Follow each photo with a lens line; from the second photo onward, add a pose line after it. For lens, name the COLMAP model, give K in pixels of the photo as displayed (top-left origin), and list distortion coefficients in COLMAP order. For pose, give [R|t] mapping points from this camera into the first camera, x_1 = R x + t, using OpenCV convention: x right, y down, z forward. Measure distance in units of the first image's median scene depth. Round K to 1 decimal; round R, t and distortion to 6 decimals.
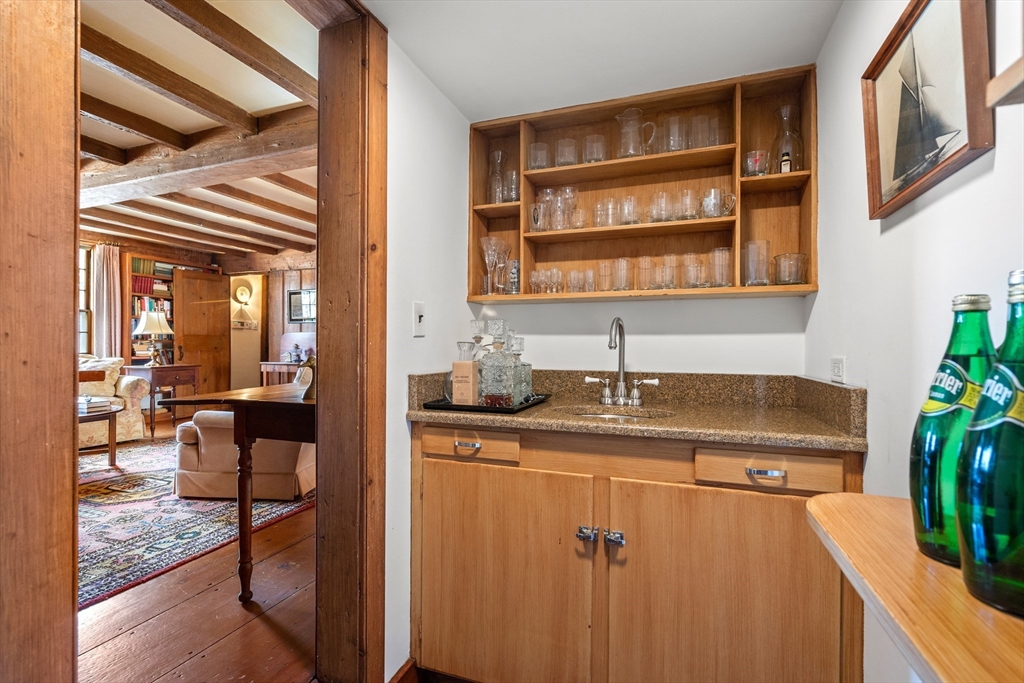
lens RADIAL K [[472.4, 0, 513.4], [0, 472.4, 344.8], [0, 0, 1]] dist [-0.009714, -0.000283]
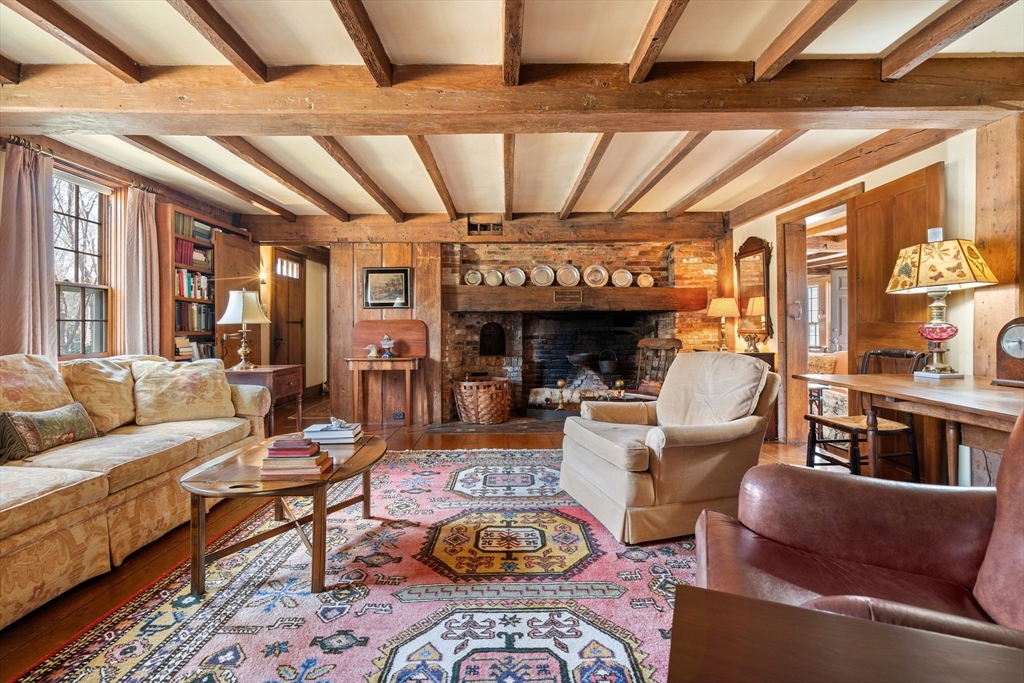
lens RADIAL K [[472.4, 0, 511.0], [0, 472.4, 331.9], [0, 0, 1]] dist [-0.009714, -0.000283]
pose [[0.937027, -0.010511, 0.349100, -0.590492], [0.008087, 0.999932, 0.008400, -0.012179], [-0.349164, -0.005048, 0.937048, 0.186191]]
